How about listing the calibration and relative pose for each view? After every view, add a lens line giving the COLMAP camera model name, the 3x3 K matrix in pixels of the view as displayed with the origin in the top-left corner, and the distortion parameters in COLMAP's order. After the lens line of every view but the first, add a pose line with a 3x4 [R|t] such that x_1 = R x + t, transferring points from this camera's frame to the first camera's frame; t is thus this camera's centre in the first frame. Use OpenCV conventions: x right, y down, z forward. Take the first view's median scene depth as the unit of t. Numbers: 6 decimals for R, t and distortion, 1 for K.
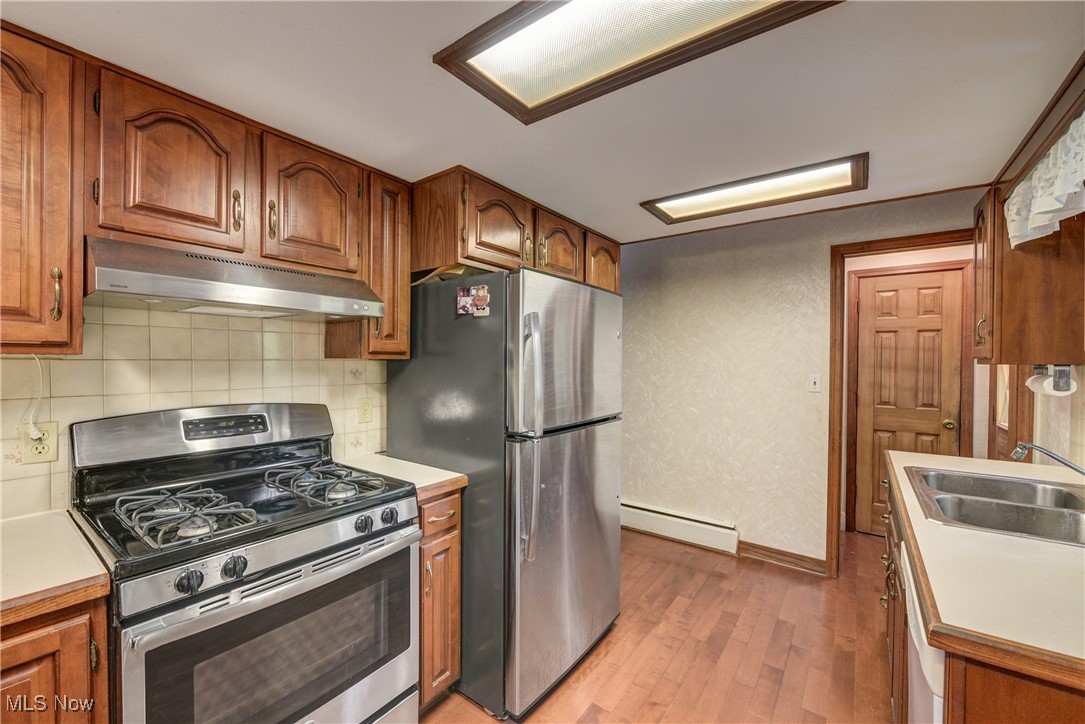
lens RADIAL K [[433.2, 0, 542.6], [0, 433.2, 365.7], [0, 0, 1]] dist [-0.000611, -0.002250]
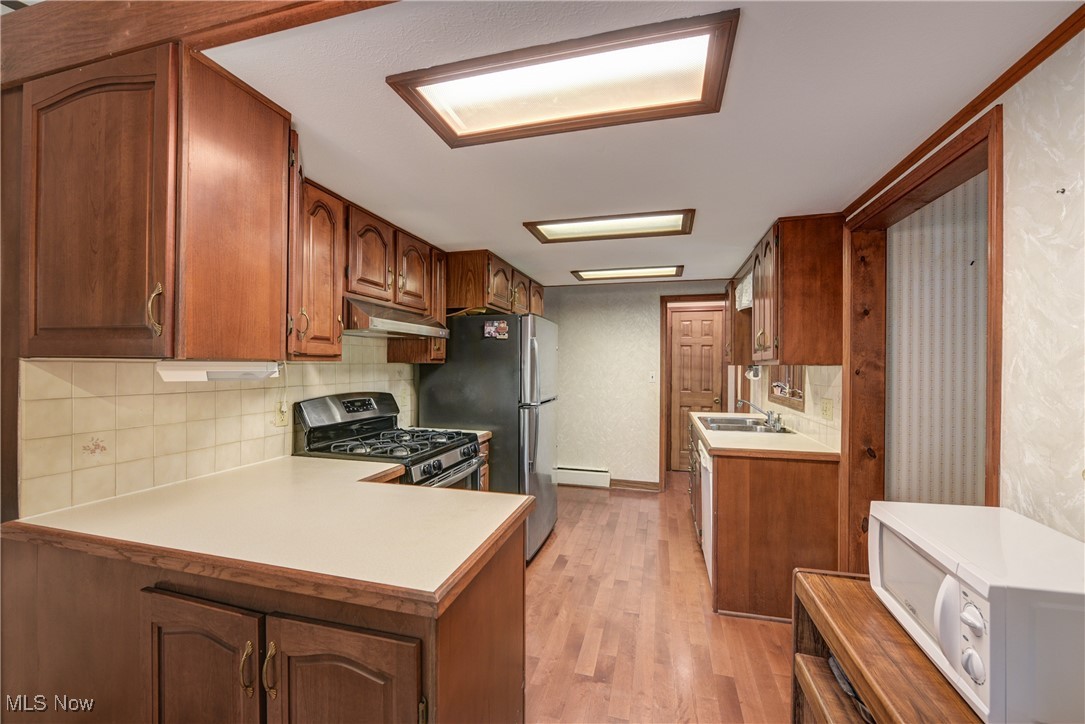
lens RADIAL K [[433.2, 0, 545.5], [0, 433.2, 366.1], [0, 0, 1]] dist [-0.000611, -0.002250]
pose [[0.931425, -0.003867, 0.363914, -0.539160], [0.005842, 0.999974, -0.004324, 0.004504], [-0.363888, 0.006154, 0.931422, -0.601764]]
